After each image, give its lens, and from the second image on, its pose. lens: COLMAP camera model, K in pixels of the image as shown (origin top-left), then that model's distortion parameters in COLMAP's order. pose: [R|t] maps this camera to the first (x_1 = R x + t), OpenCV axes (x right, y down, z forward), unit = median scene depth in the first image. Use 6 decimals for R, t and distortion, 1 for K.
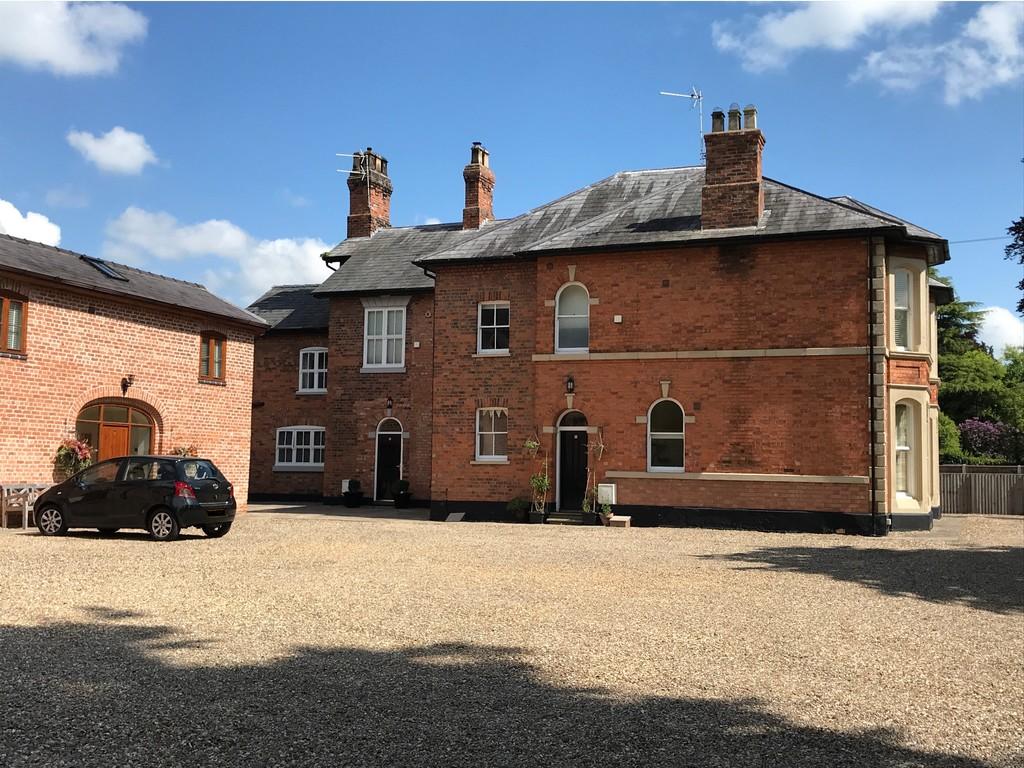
lens RADIAL K [[1139.4, 0, 512.0], [0, 1139.4, 384.0], [0, 0, 1]] dist [0.139022, -0.482043]
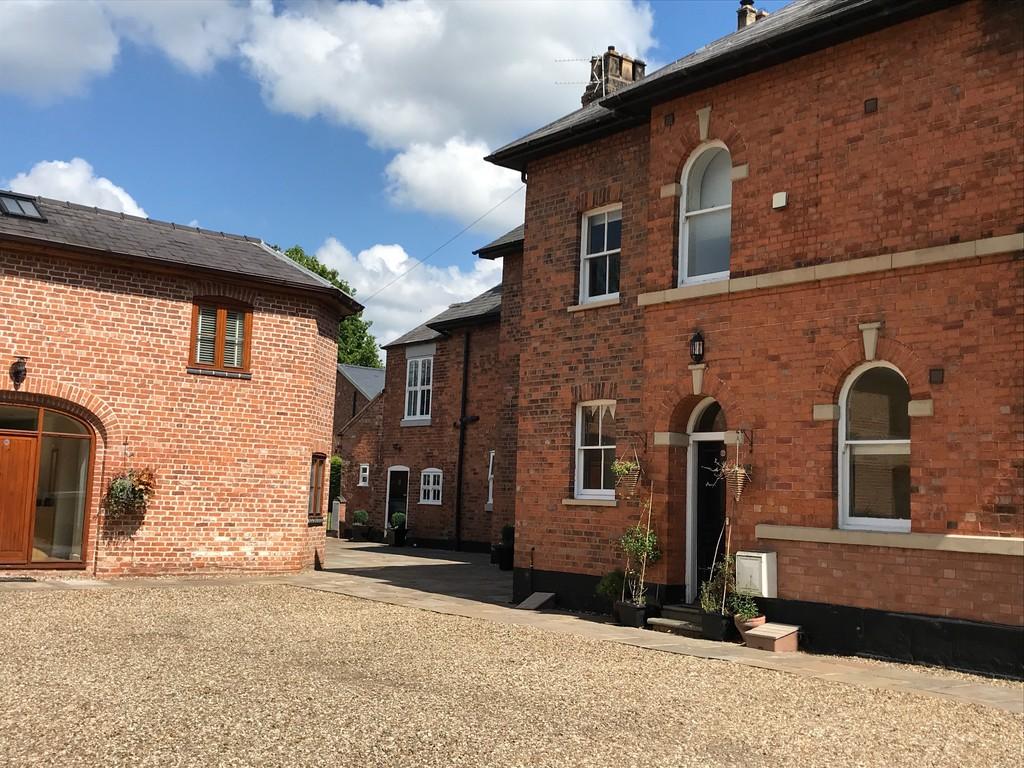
lens RADIAL K [[1139.4, 0, 512.0], [0, 1139.4, 384.0], [0, 0, 1]] dist [0.139022, -0.482043]
pose [[0.870745, -0.031941, -0.490697, 0.227665], [0.013325, 0.999054, -0.041387, 0.036871], [0.491555, 0.029499, 0.870347, 0.538284]]
